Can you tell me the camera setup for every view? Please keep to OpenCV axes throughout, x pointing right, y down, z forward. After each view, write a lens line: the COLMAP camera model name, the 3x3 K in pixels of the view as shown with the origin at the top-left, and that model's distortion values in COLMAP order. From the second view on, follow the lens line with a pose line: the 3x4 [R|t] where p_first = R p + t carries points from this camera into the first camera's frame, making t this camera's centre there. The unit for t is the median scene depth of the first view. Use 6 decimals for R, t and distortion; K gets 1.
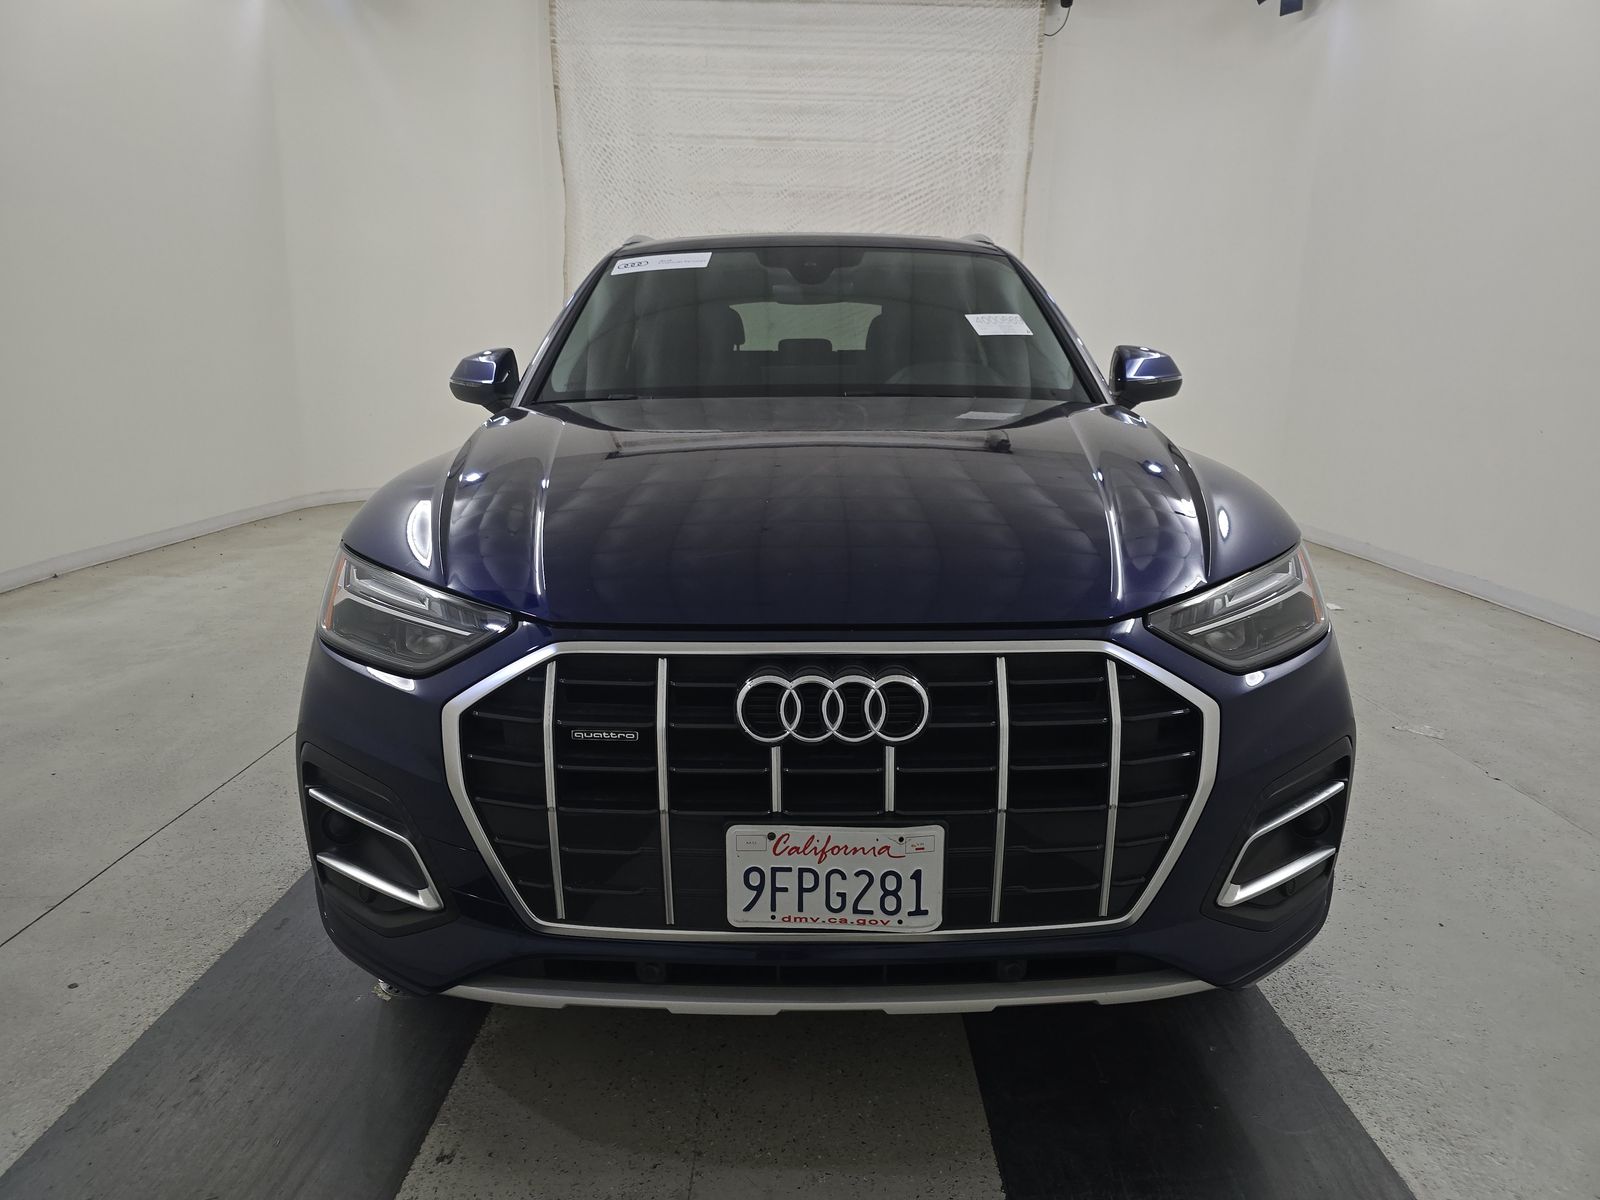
lens RADIAL K [[1066.7, 0, 800.7], [0, 1066.7, 597.6], [0, 0, 1]] dist [0.020734, -0.023786]
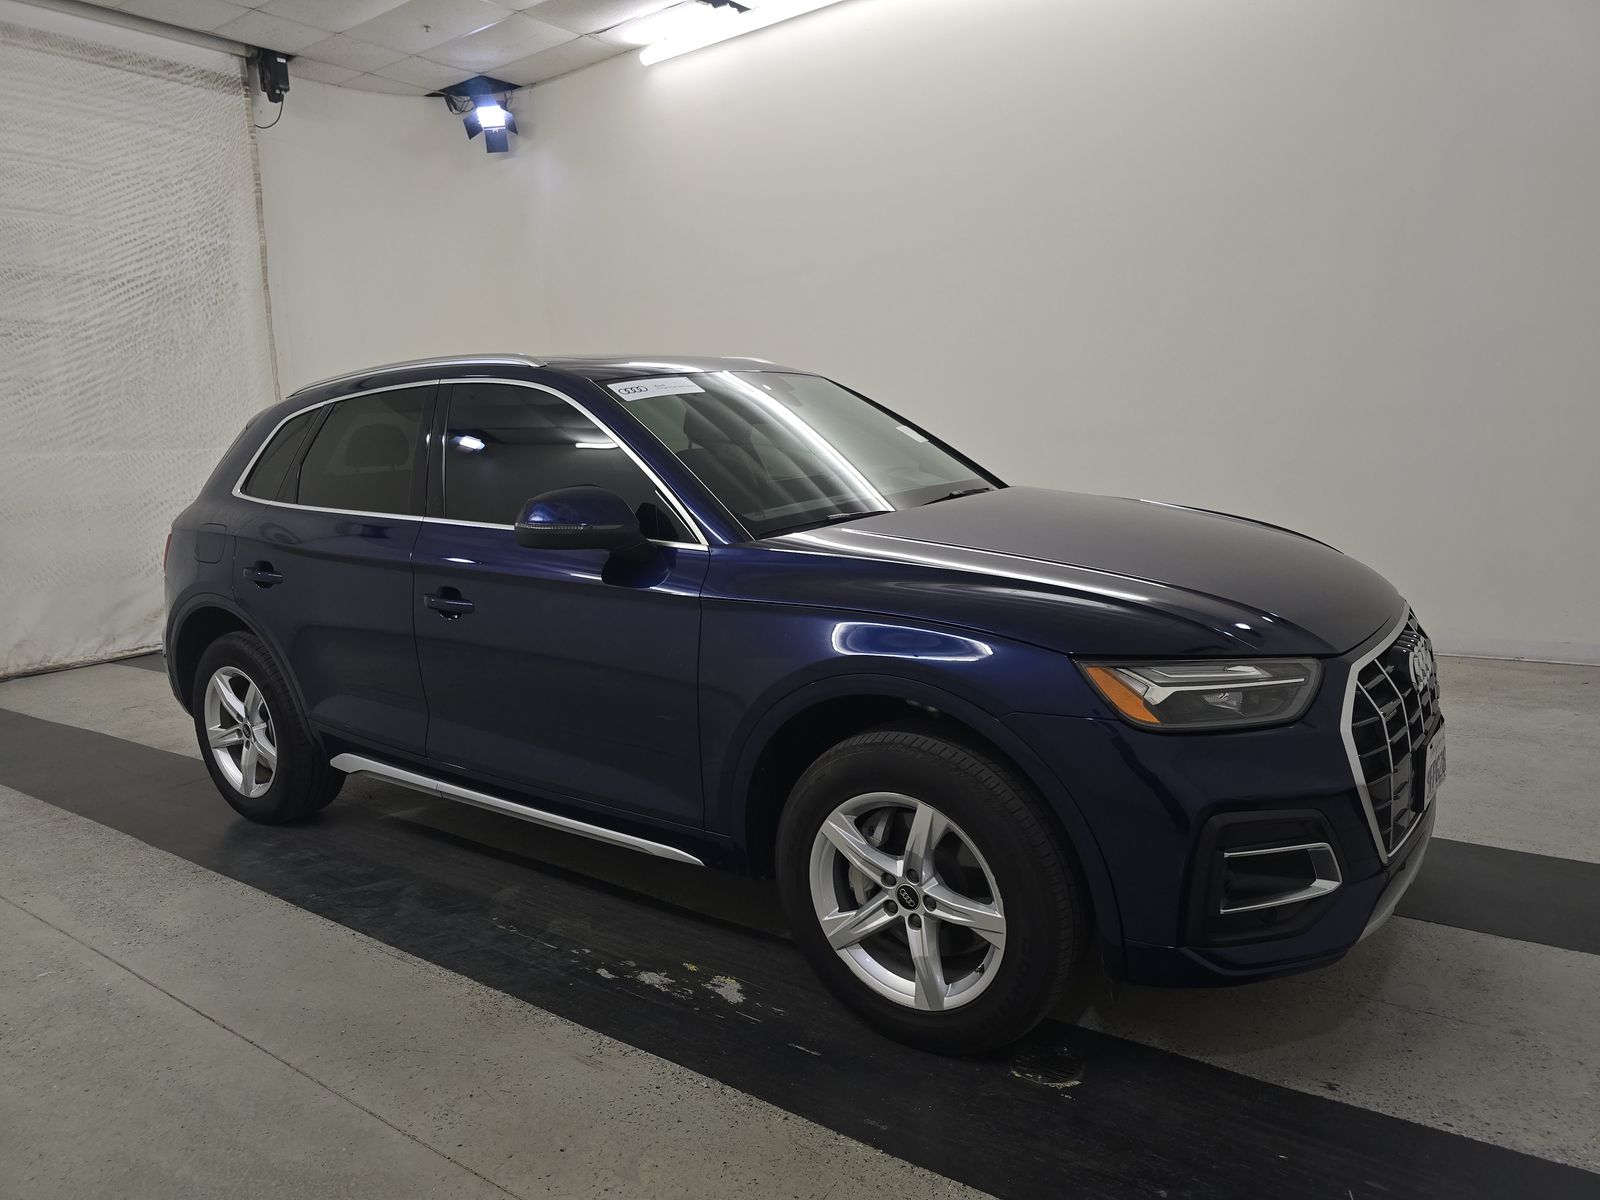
lens RADIAL K [[1066.7, 0, 796.6], [0, 1066.7, 602.5], [0, 0, 1]] dist [0.020734, -0.023786]
pose [[0.595594, -0.164766, 0.786206, -0.295813], [0.222551, 0.974271, 0.035584, -0.042501], [-0.771841, 0.153777, 0.616939, 0.110457]]
